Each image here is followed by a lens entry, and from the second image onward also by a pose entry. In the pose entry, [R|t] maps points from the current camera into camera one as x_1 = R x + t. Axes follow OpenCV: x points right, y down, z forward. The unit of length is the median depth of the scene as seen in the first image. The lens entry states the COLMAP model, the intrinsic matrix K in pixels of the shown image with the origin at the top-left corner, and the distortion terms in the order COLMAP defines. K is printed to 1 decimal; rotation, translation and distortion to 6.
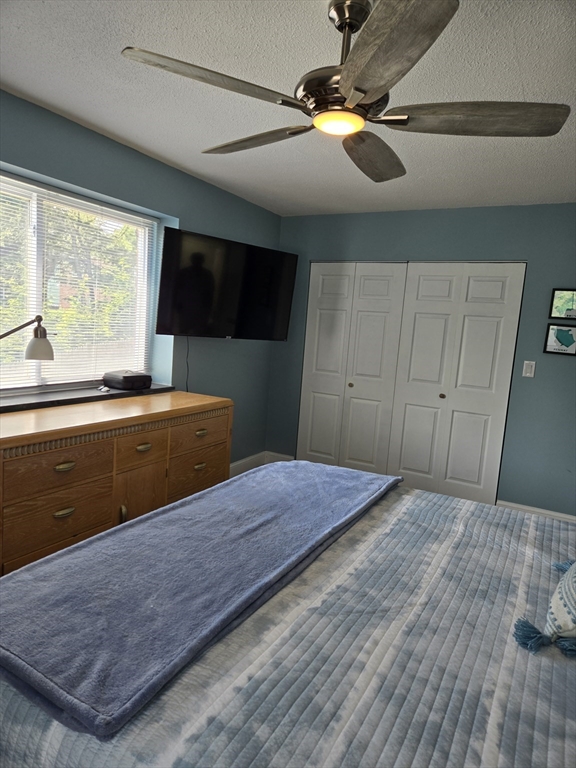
lens RADIAL K [[506.2, 0, 288.3], [0, 506.2, 379.6], [0, 0, 1]] dist [0.072387, -0.063697]
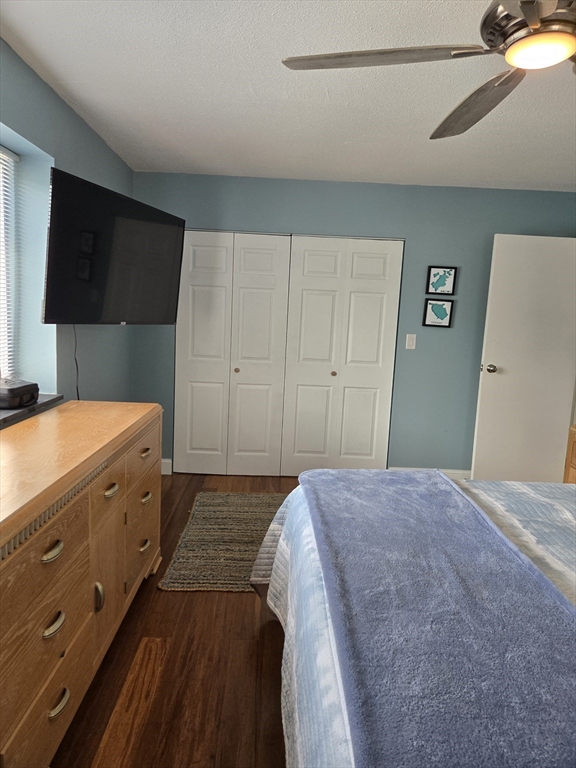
lens RADIAL K [[506.2, 0, 288.3], [0, 506.2, 379.6], [0, 0, 1]] dist [0.072387, -0.063697]
pose [[0.874038, -0.094808, 0.476517, -0.260259], [0.070695, 0.995155, 0.068325, -0.031755], [-0.480686, -0.026031, 0.876506, 0.187023]]
